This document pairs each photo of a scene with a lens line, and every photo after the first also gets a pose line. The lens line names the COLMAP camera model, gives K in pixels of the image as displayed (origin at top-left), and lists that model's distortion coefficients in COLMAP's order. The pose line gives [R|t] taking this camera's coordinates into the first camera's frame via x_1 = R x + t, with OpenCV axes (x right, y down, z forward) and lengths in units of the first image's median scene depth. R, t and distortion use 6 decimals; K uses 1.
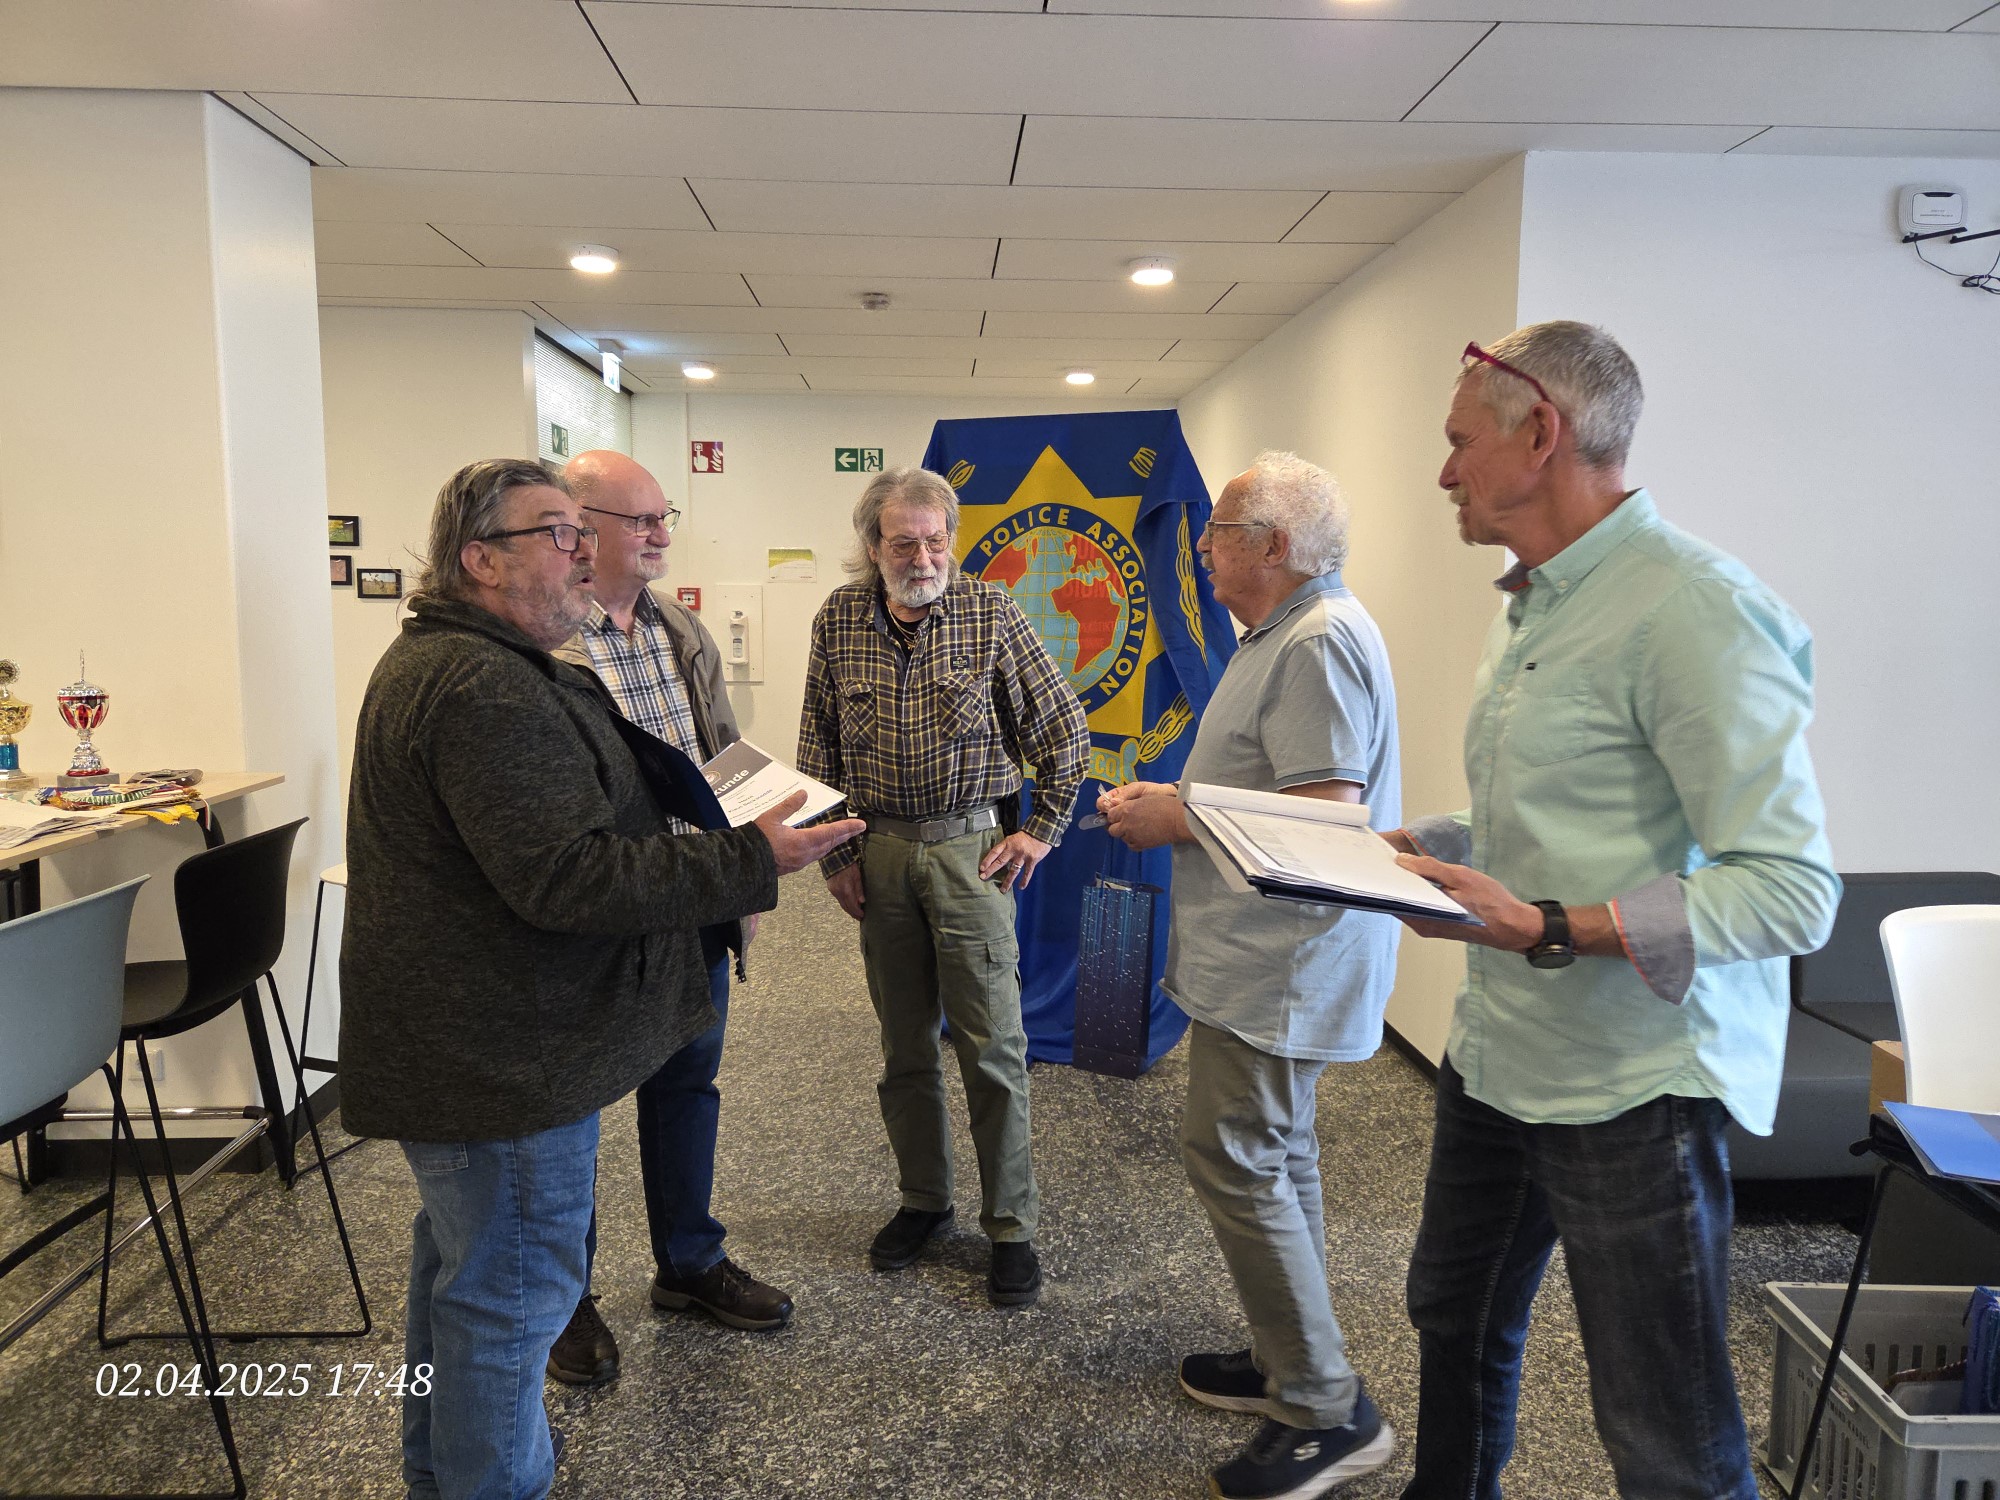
lens RADIAL K [[1341.7, 0, 978.1], [0, 1341.7, 721.7], [0, 0, 1]] dist [0.062108, -0.052585]
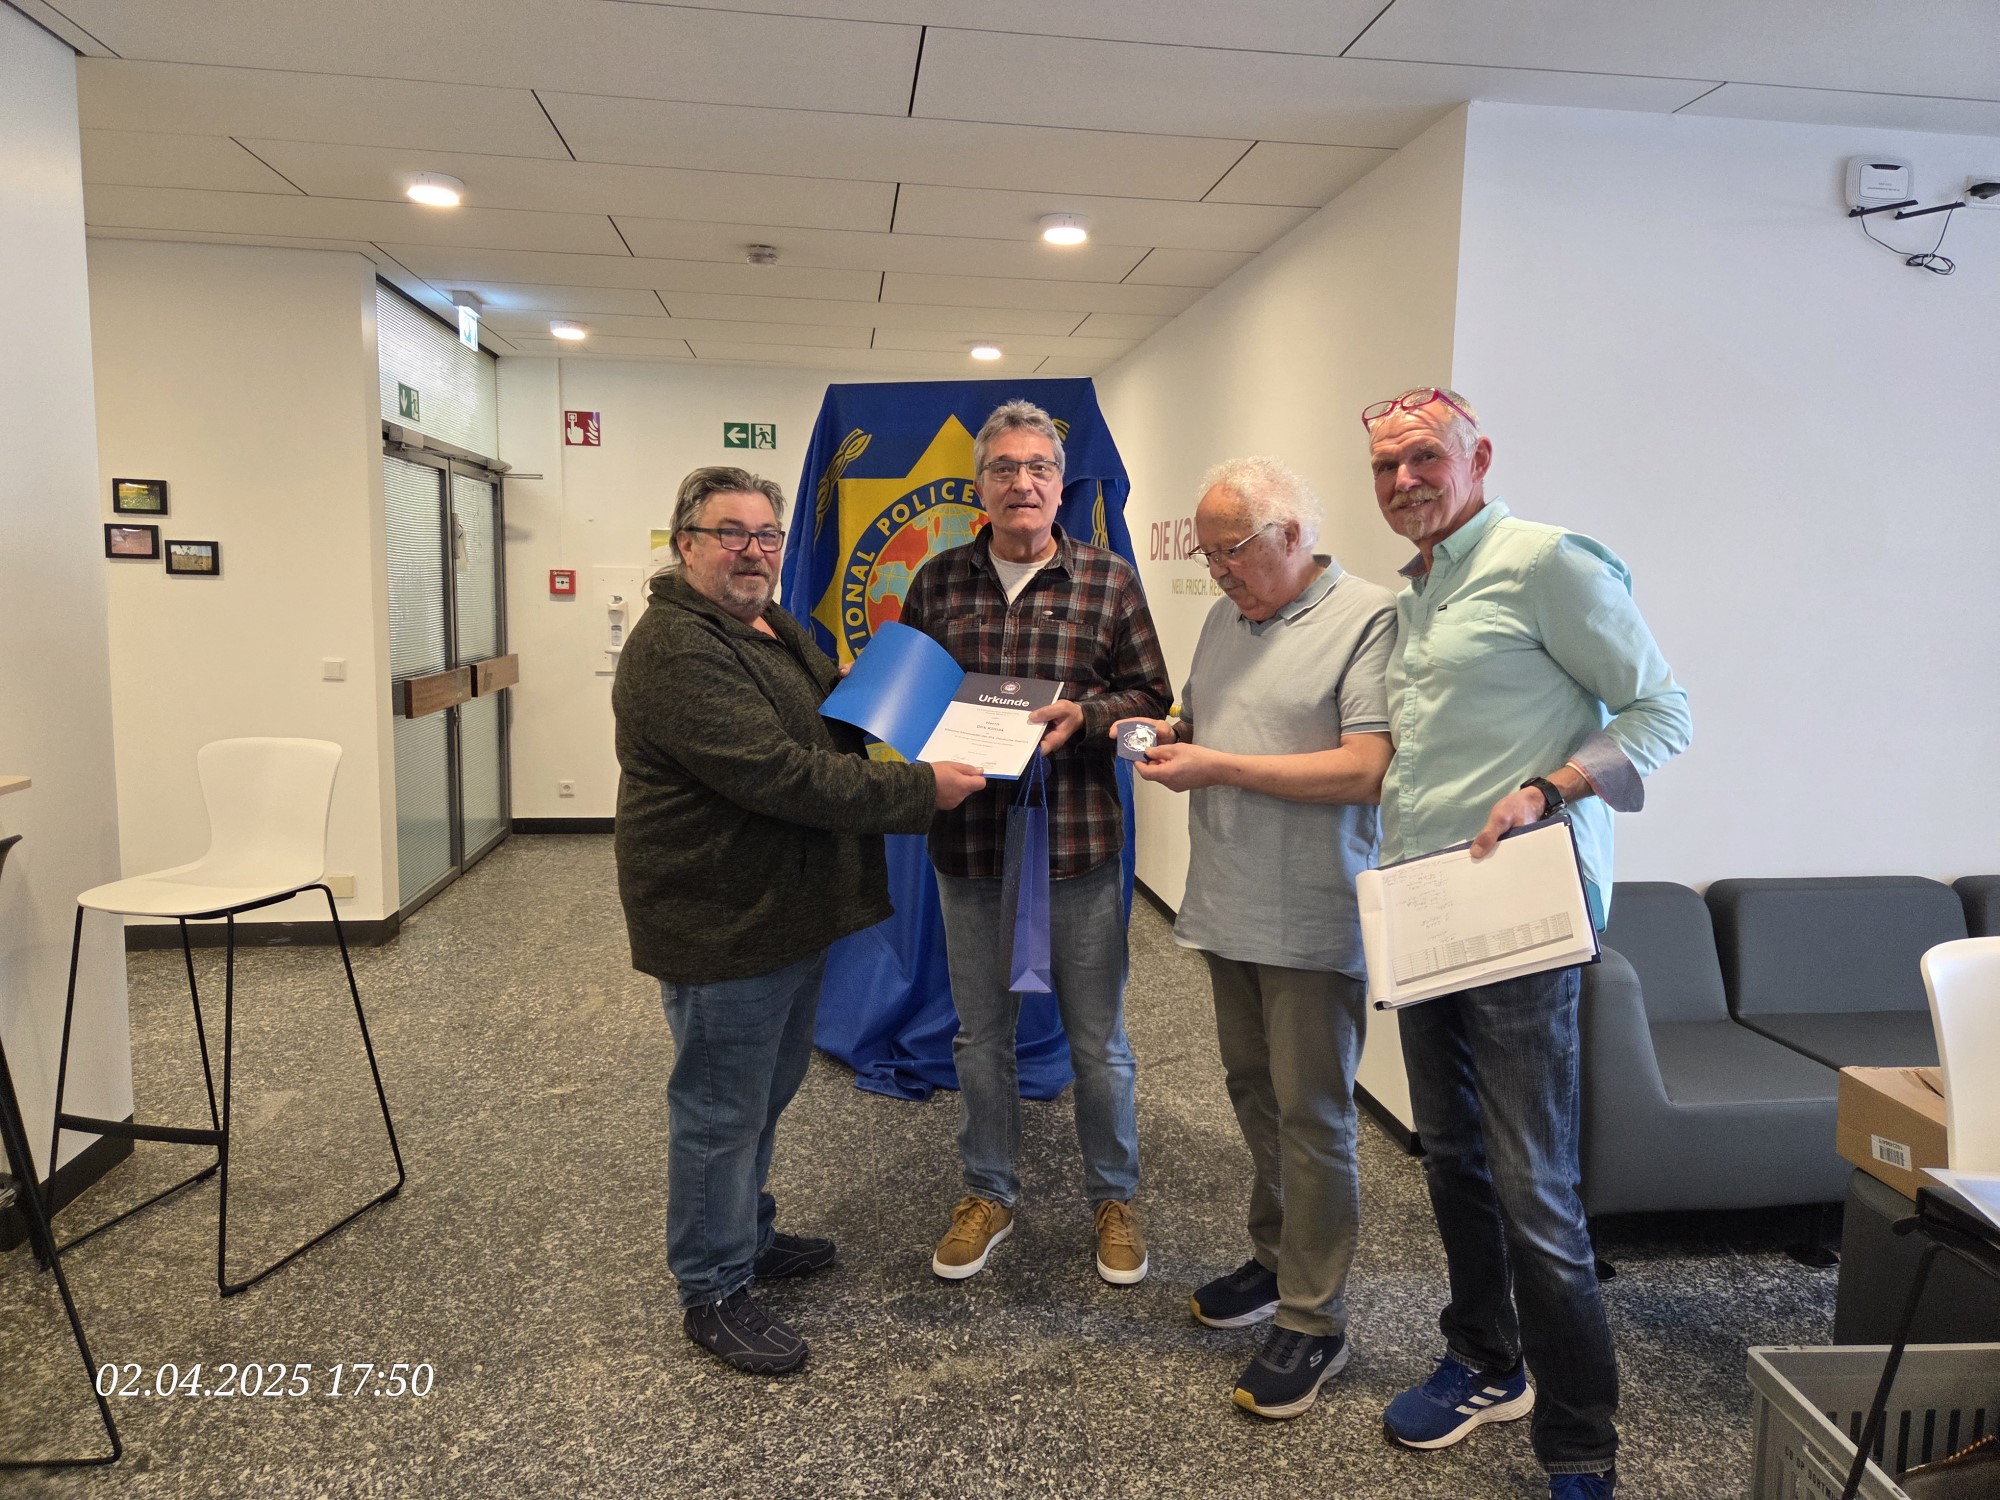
lens RADIAL K [[1341.7, 0, 1008.2], [0, 1341.7, 729.7], [0, 0, 1]] dist [0.062108, -0.052585]
pose [[0.995566, 0.002594, 0.094034, 0.006238], [-0.003568, 0.999942, 0.010191, -0.001129], [-0.094002, -0.010481, 0.995517, 0.106549]]
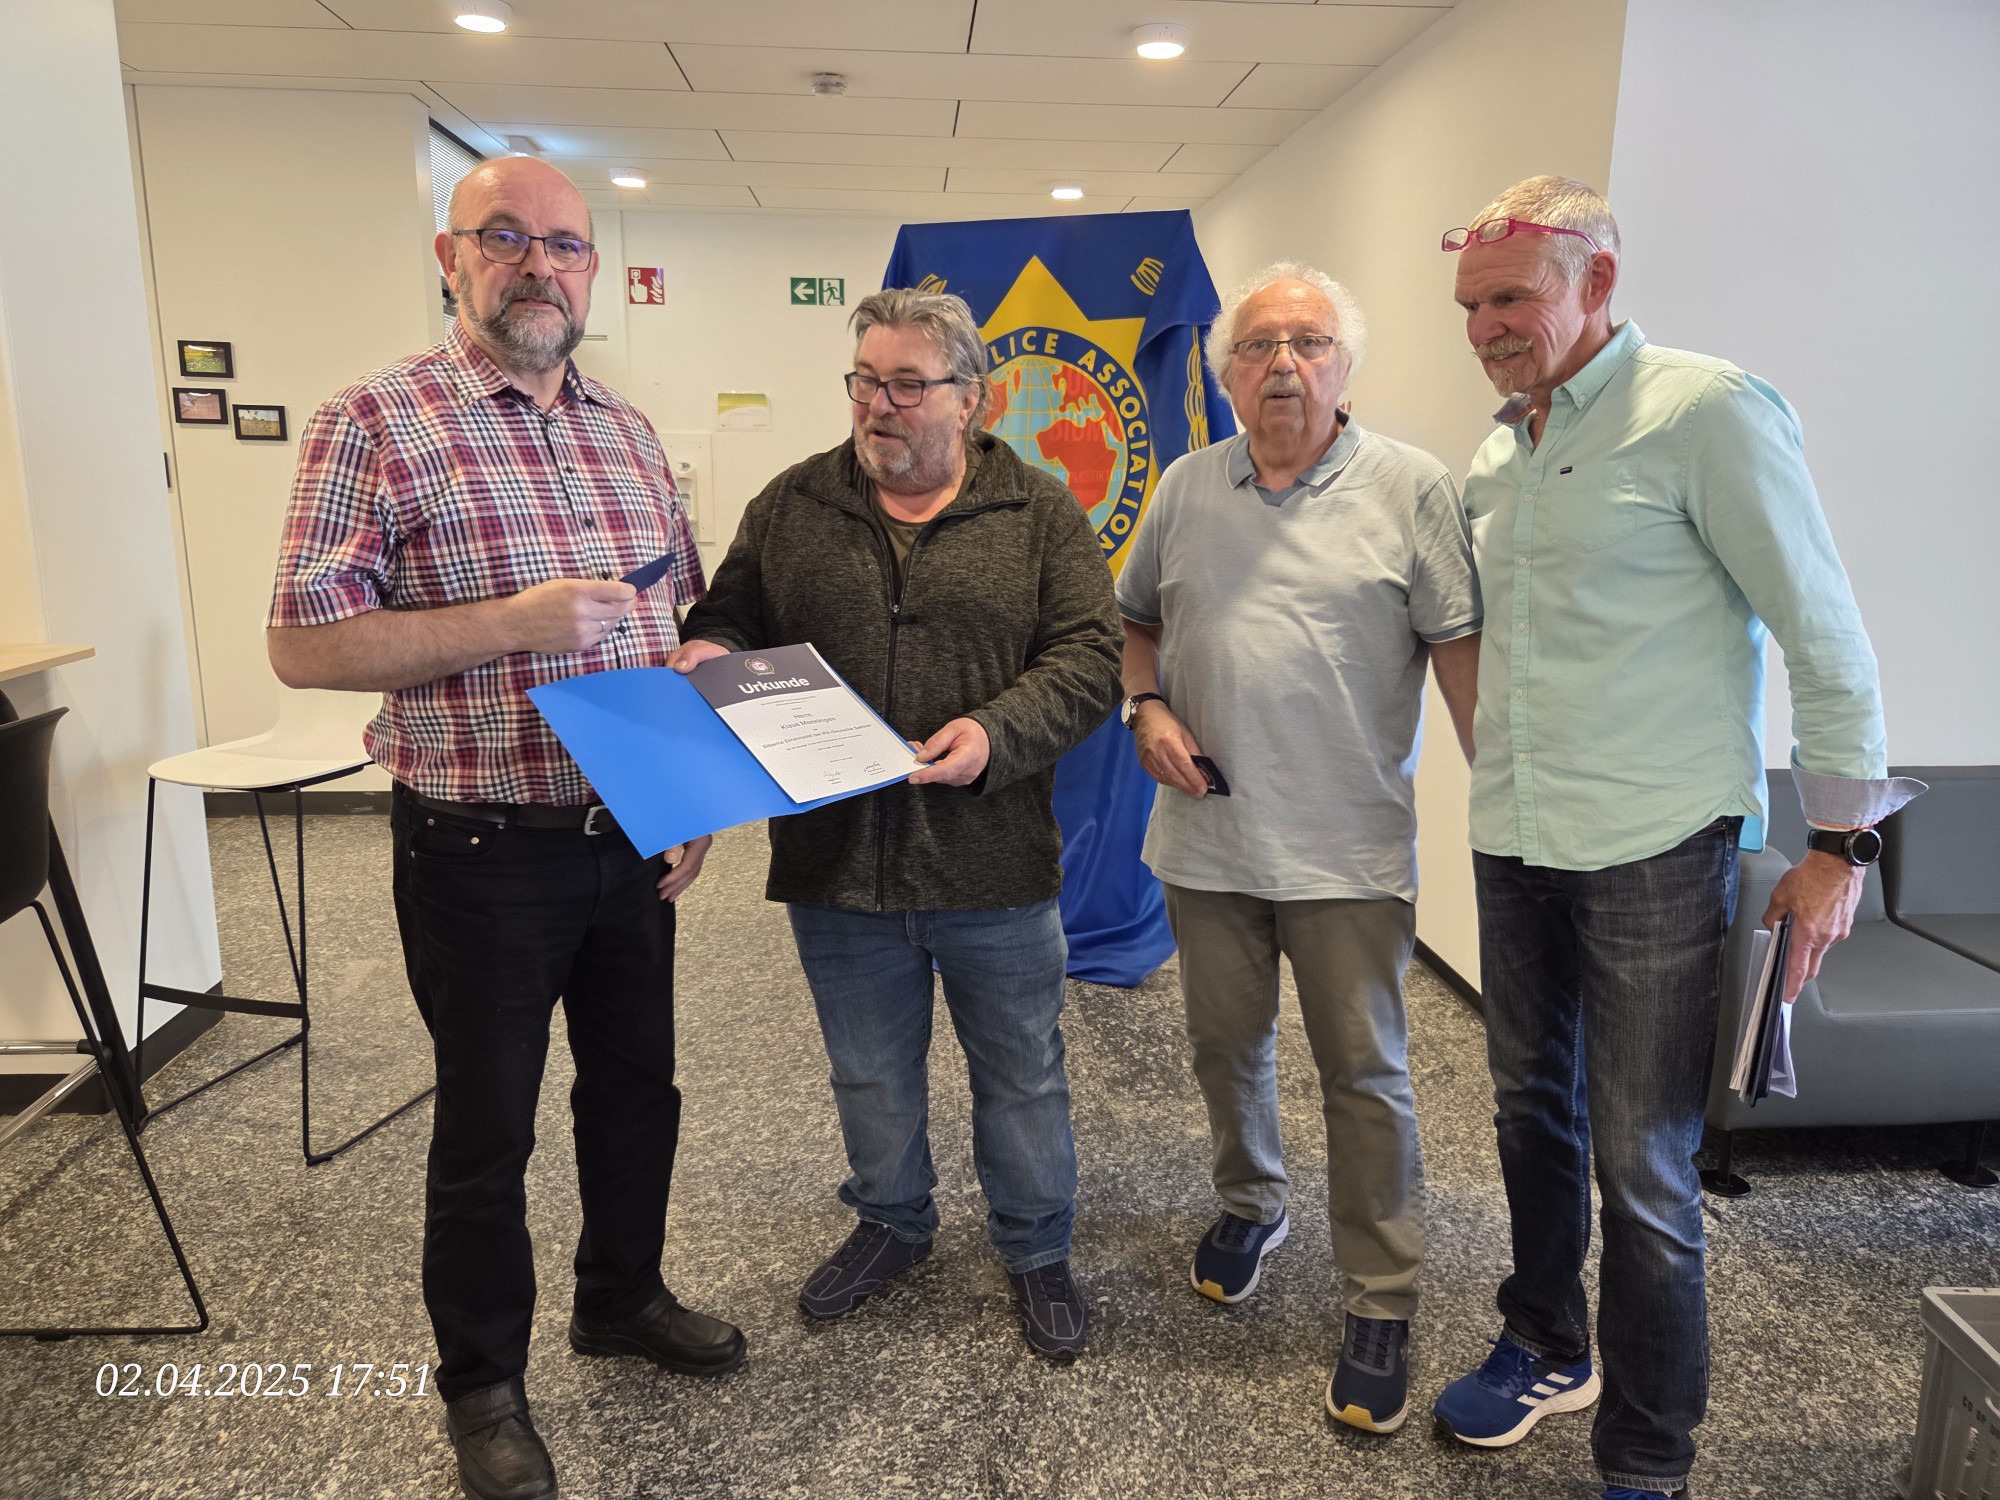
lens RADIAL K [[1341.7, 0, 981.0], [0, 1341.7, 731.0], [0, 0, 1]] dist [0.062108, -0.052585]
pose [[0.999741, 0.002193, 0.022671, 0.000825], [-0.004595, 0.994311, 0.106421, -0.000296], [-0.022309, -0.106498, 0.994063, 0.165360]]
